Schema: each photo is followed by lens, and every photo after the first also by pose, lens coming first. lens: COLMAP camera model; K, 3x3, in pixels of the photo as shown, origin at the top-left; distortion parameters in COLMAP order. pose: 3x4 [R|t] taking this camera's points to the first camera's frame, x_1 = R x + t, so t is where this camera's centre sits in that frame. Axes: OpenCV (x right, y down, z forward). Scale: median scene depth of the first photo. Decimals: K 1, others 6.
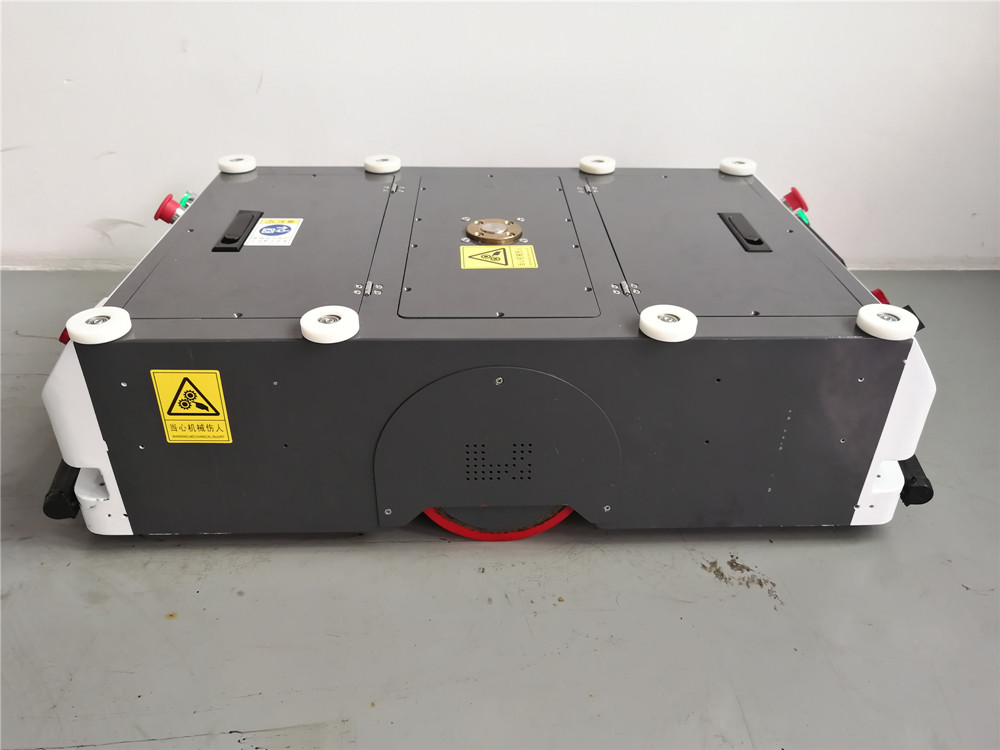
lens RADIAL K [[778.9, 0, 500.0], [0, 778.9, 375.0], [0, 0, 1]] dist [-0.001798, -0.001416]
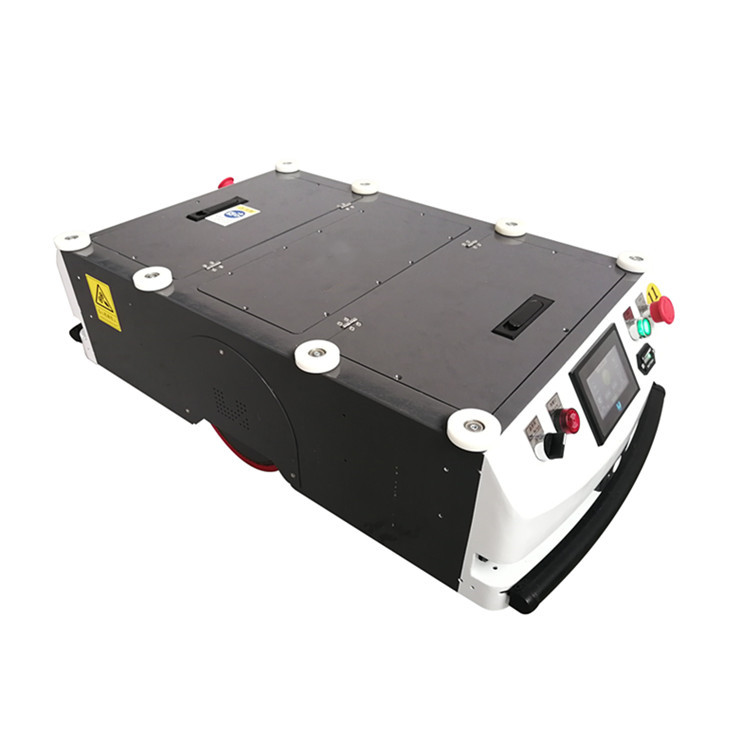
lens RADIAL K [[613.4, 0, 344.8], [0, 613.4, 365.7], [0, 0, 1]] dist [-0.031926, 0.044879]
pose [[0.761009, 0.367231, -0.534796, 0.626352], [-0.335268, 0.928367, 0.160404, -0.180832], [0.555392, 0.057231, 0.829617, 0.164565]]
